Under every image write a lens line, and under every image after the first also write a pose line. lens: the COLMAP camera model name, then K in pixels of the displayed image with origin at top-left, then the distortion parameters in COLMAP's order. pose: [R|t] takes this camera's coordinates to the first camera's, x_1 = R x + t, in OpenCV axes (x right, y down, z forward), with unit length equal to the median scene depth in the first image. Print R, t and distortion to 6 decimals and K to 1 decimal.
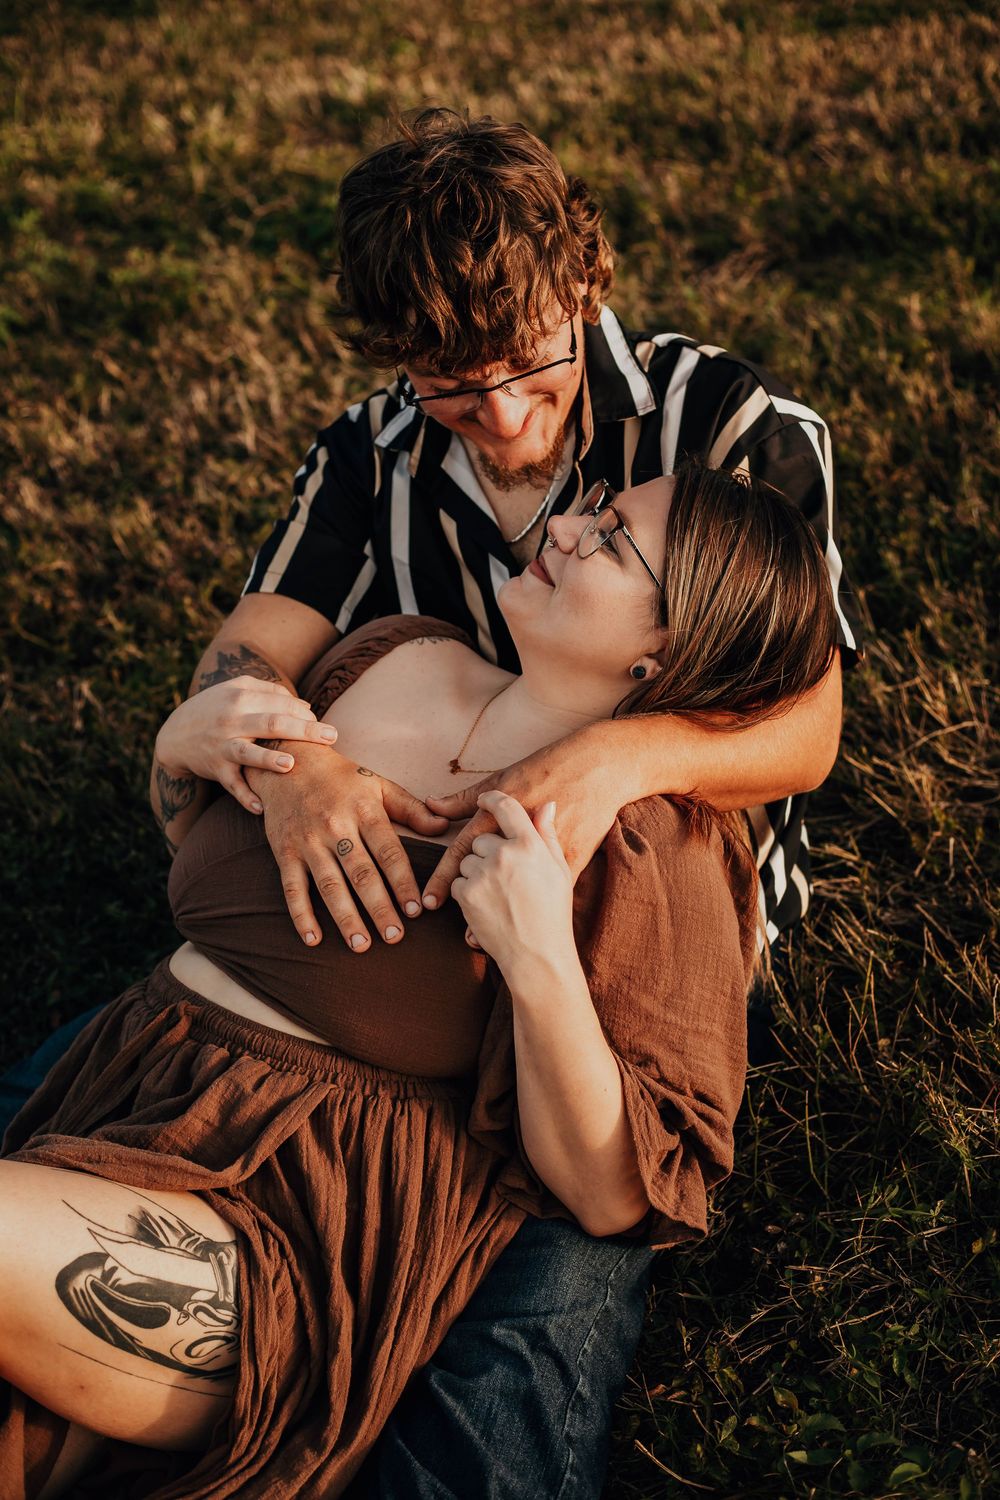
lens RADIAL K [[2236.1, 0, 500.0], [0, 2236.1, 750.0], [0, 0, 1]] dist [0.039851, 0.090488]
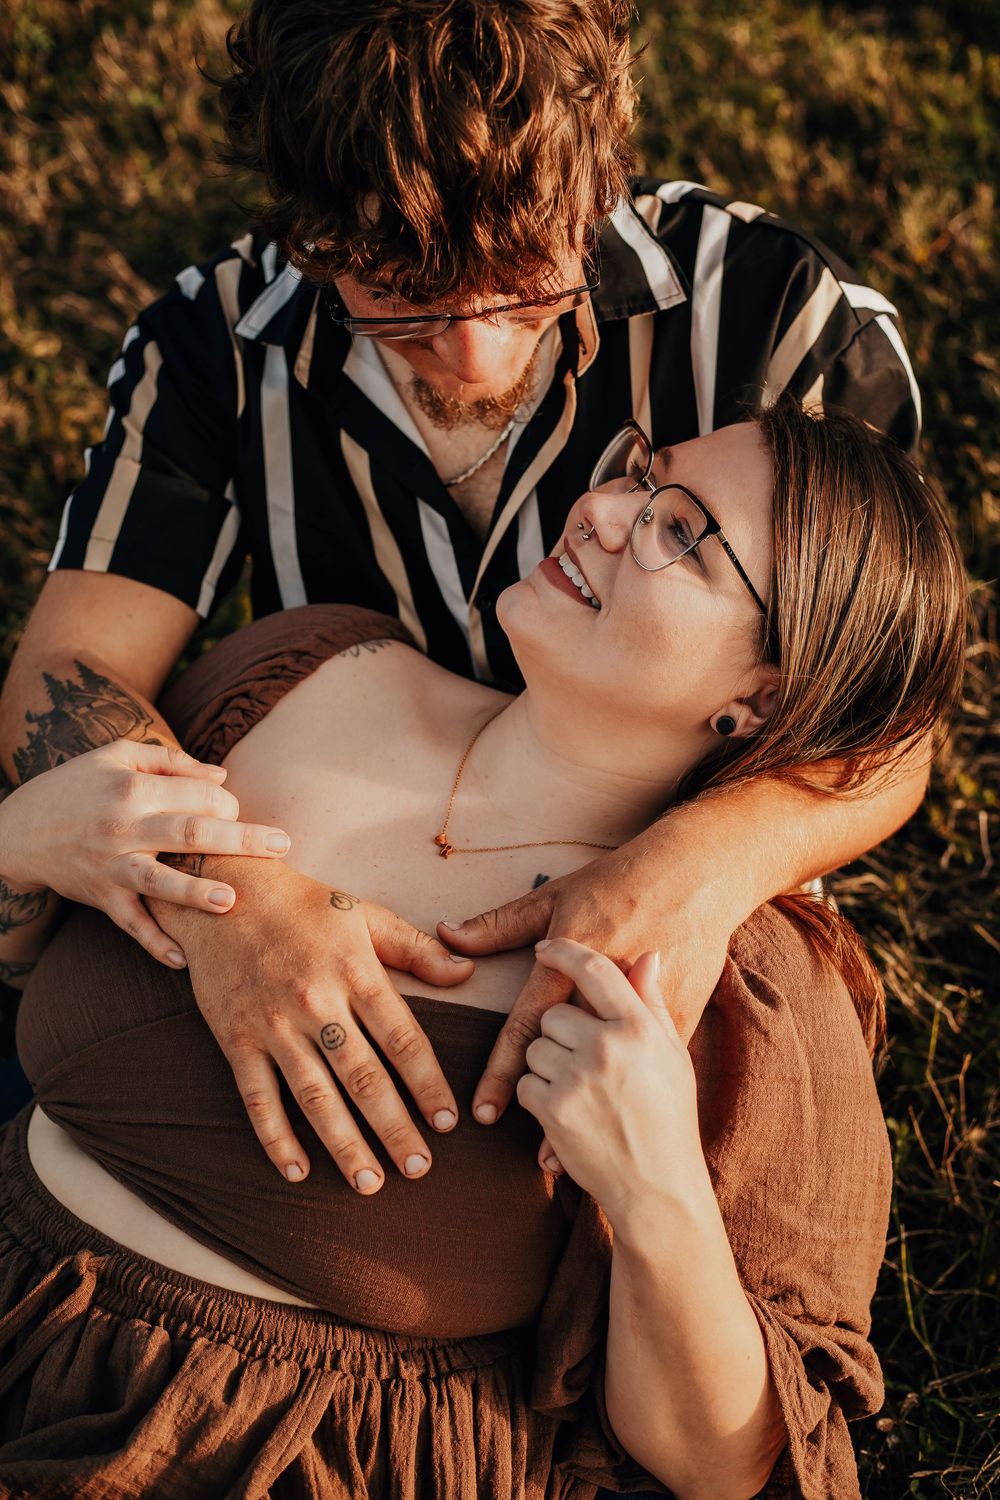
lens RADIAL K [[2310.2, 0, 585.2], [0, 2310.2, 783.2], [0, 0, 1]] dist [0.402037, -2.656540]
pose [[0.973260, -0.069730, 0.218869, -0.140762], [0.034868, 0.986618, 0.159276, -0.134305], [-0.227046, -0.147385, 0.962667, 0.315017]]
